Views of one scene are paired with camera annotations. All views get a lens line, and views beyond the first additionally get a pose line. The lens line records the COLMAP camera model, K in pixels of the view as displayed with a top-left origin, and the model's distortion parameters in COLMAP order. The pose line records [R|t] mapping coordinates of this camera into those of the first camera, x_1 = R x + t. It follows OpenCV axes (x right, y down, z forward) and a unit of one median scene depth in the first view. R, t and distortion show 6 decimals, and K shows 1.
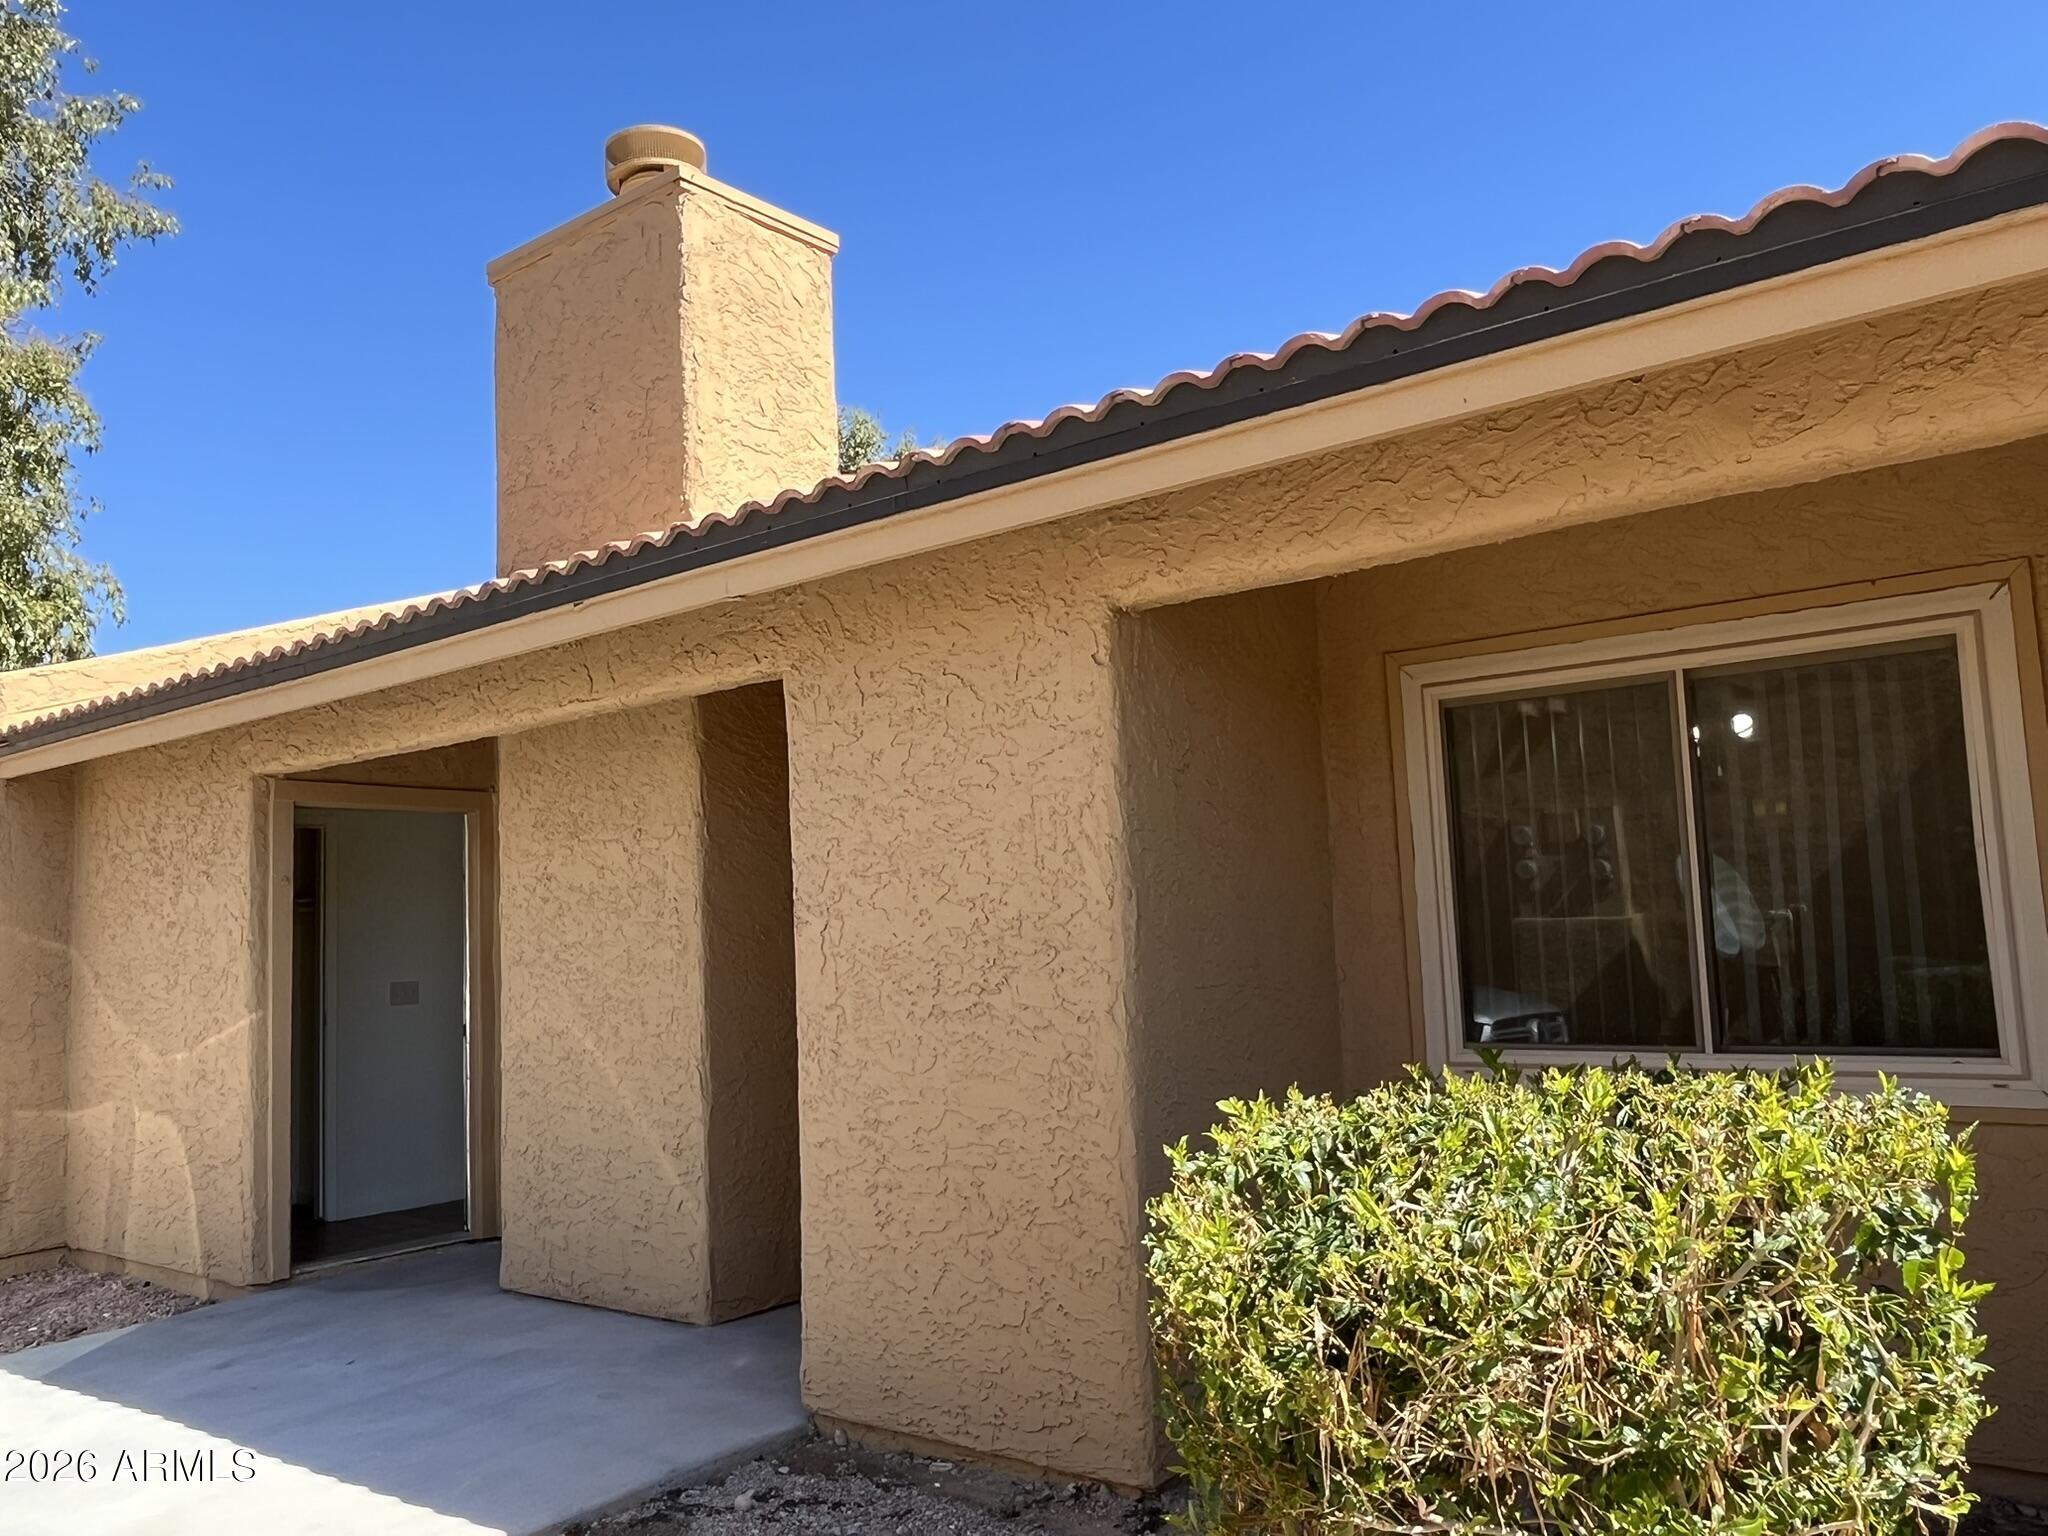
lens RADIAL K [[1519.6, 0, 1024.0], [0, 1519.6, 768.0], [0, 0, 1]] dist [-0.002730, -0.000116]
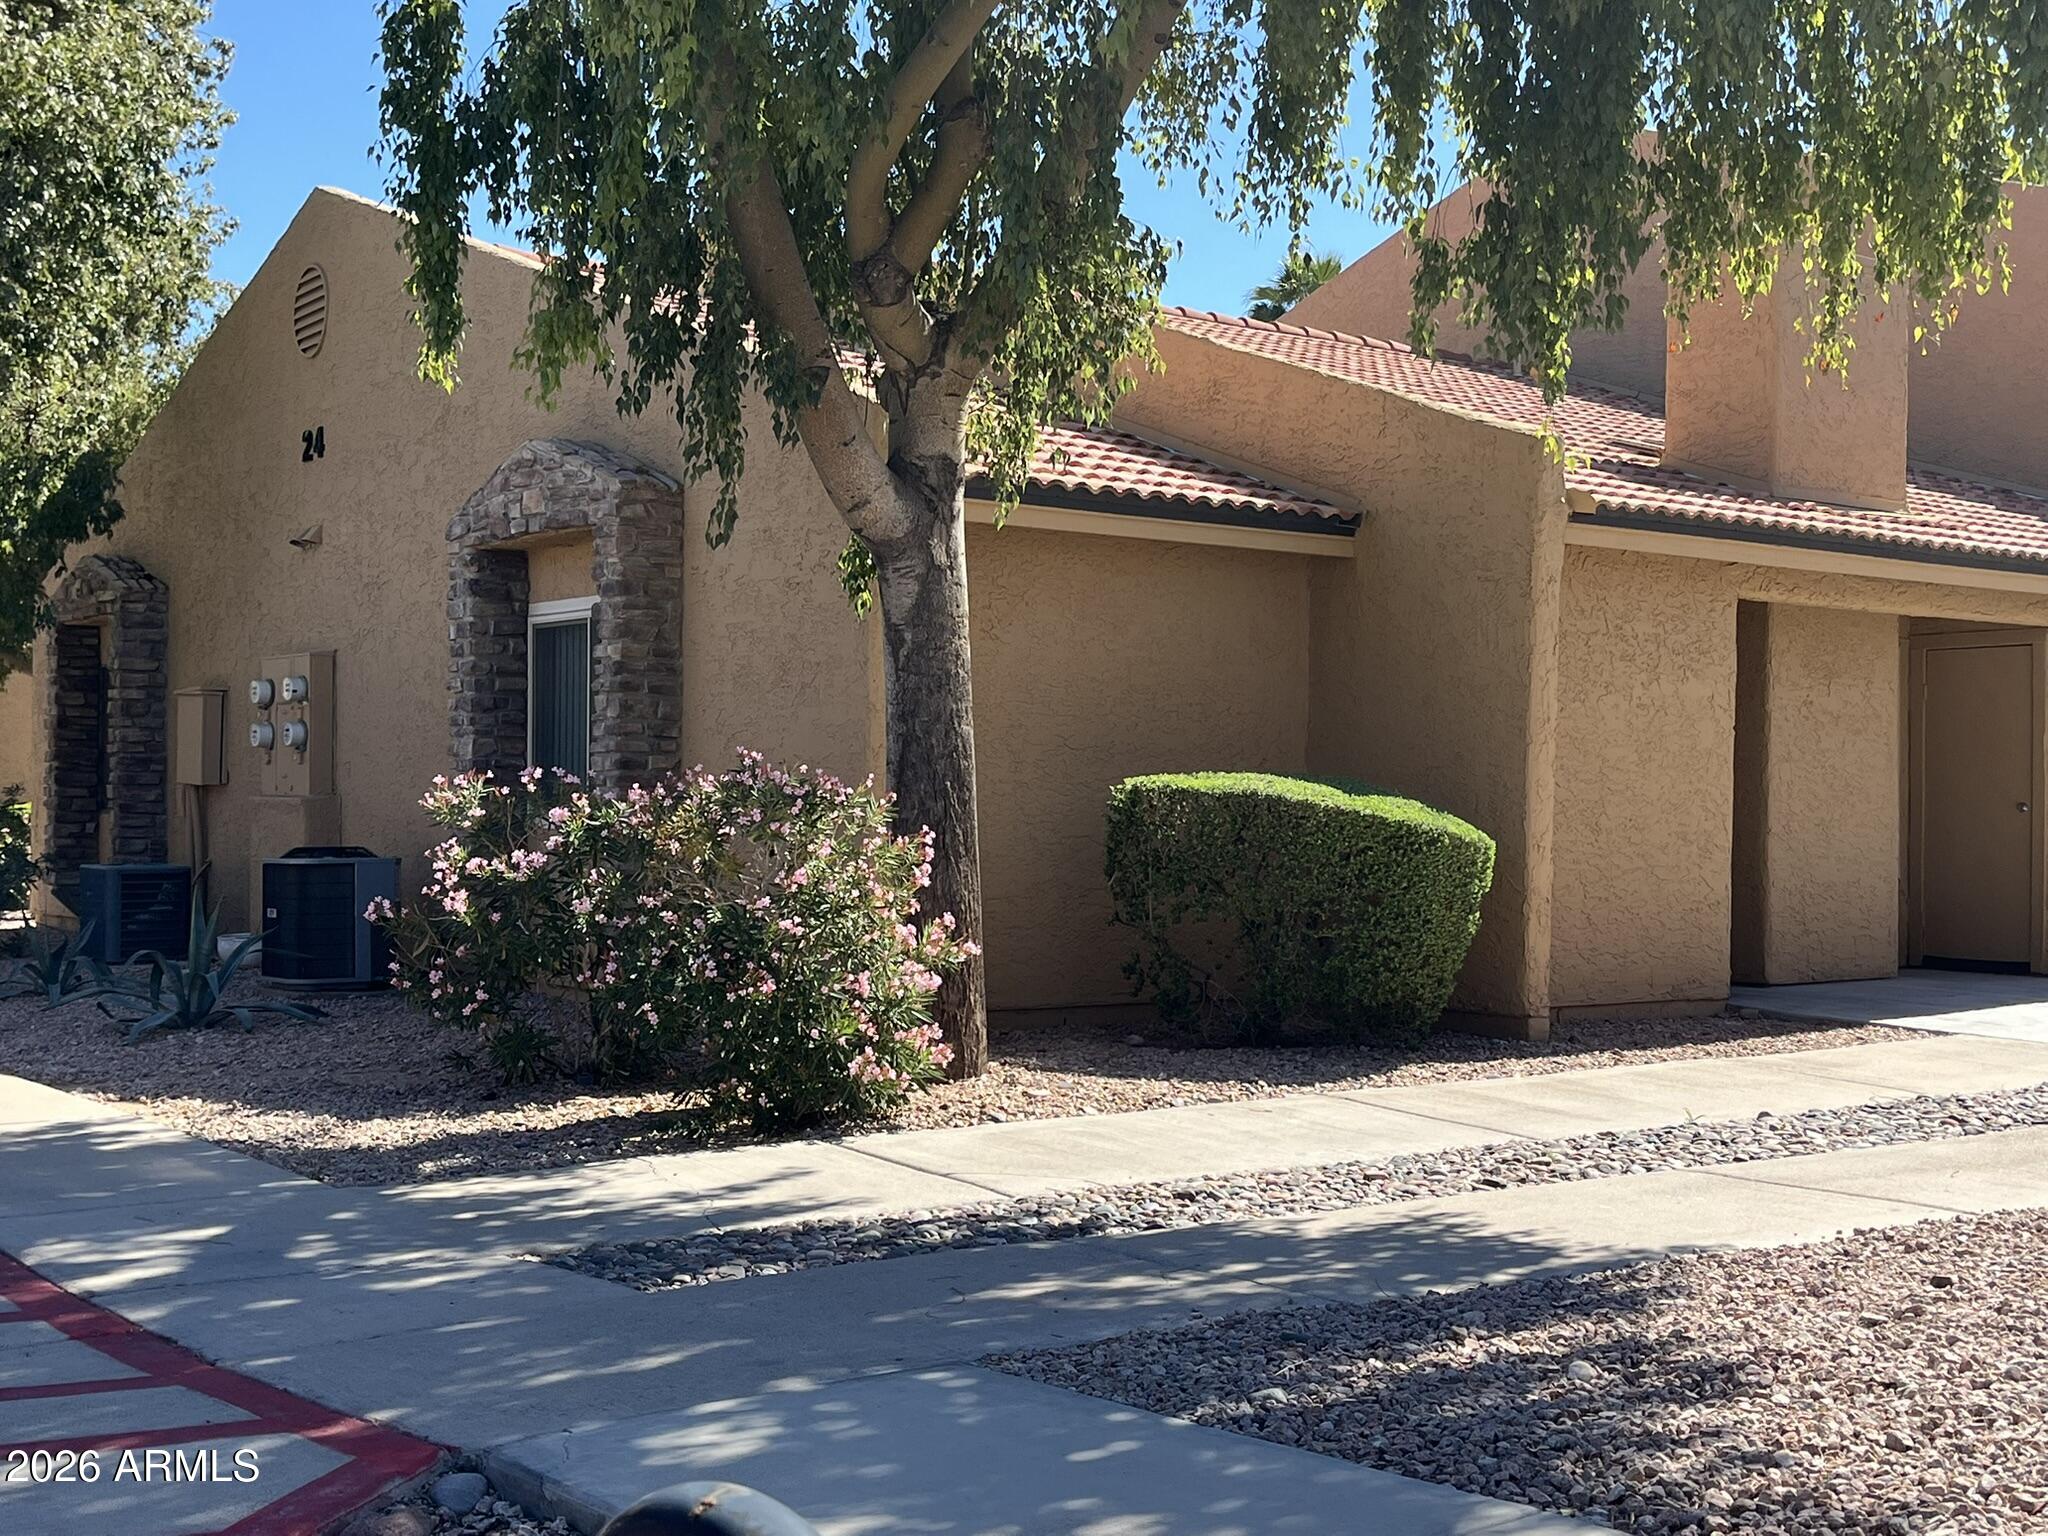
lens RADIAL K [[2414.5, 0, 1023.9], [0, 2414.5, 796.2], [0, 0, 1]] dist [0.168314, -0.486989]
pose [[0.271197, 0.049569, 0.961247, -2.906936], [-0.122316, 0.992351, -0.016664, 0.306547], [-0.954720, -0.113057, 0.275186, 1.113531]]
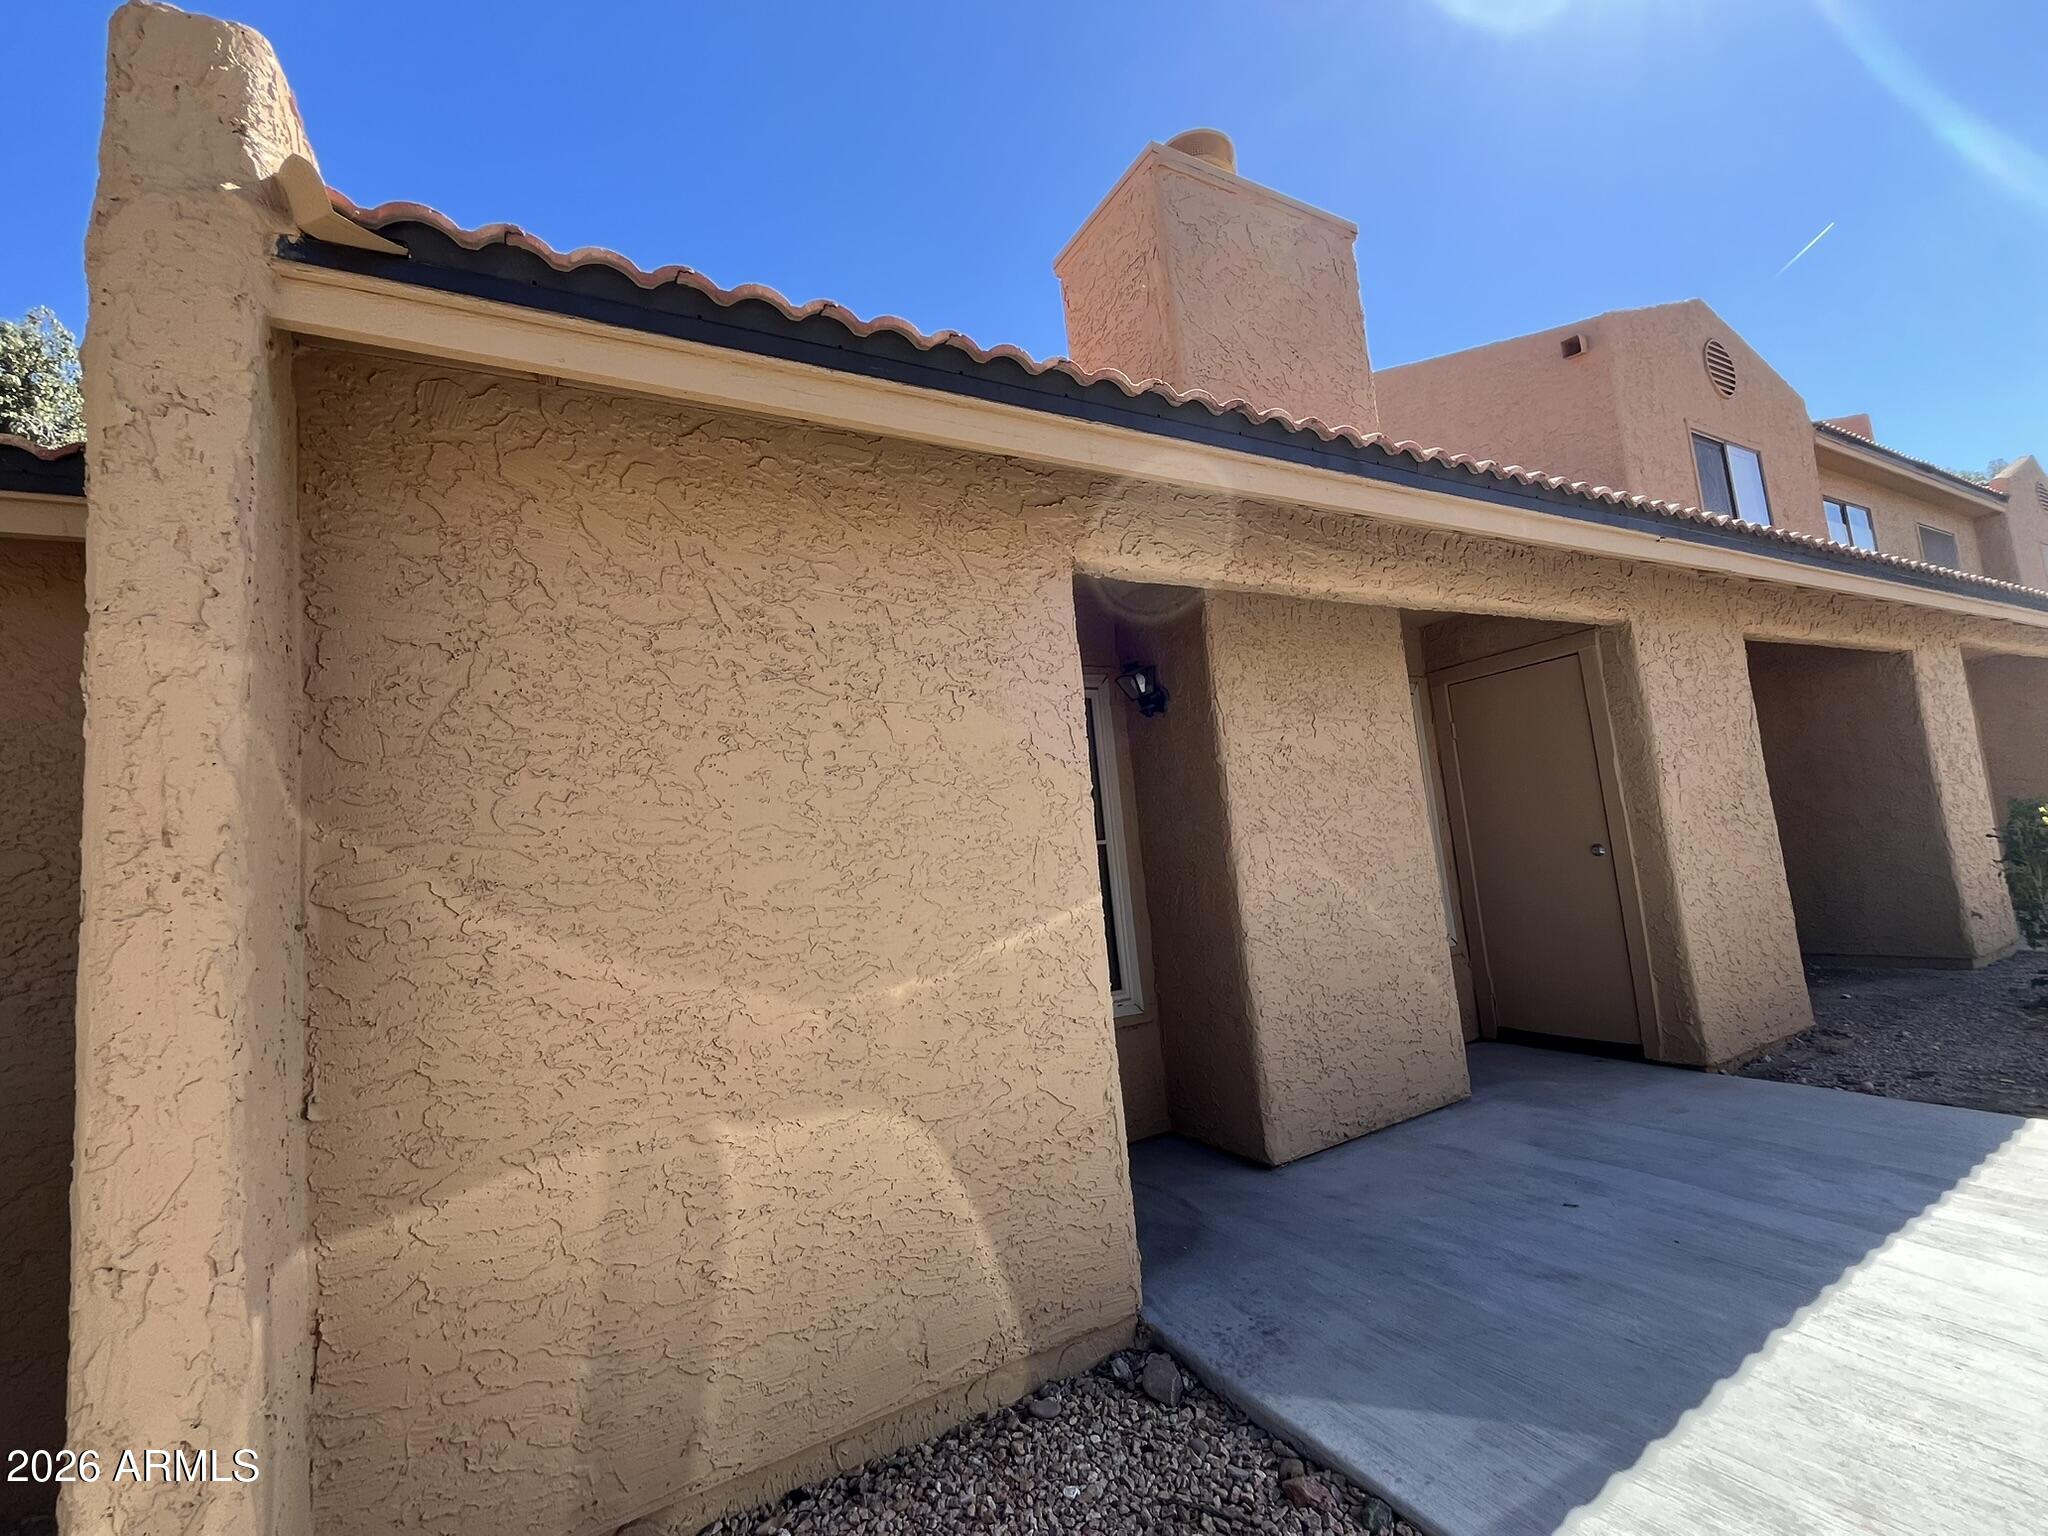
lens RADIAL K [[871.6, 0, 1024.0], [0, 871.6, 768.0], [0, 0, 1]] dist [-0.002328, -0.000215]
pose [[0.394522, 0.102489, 0.913153, -0.986339], [-0.019128, 0.994461, -0.103351, 0.159757], [-0.918687, 0.023307, 0.394297, 0.971357]]
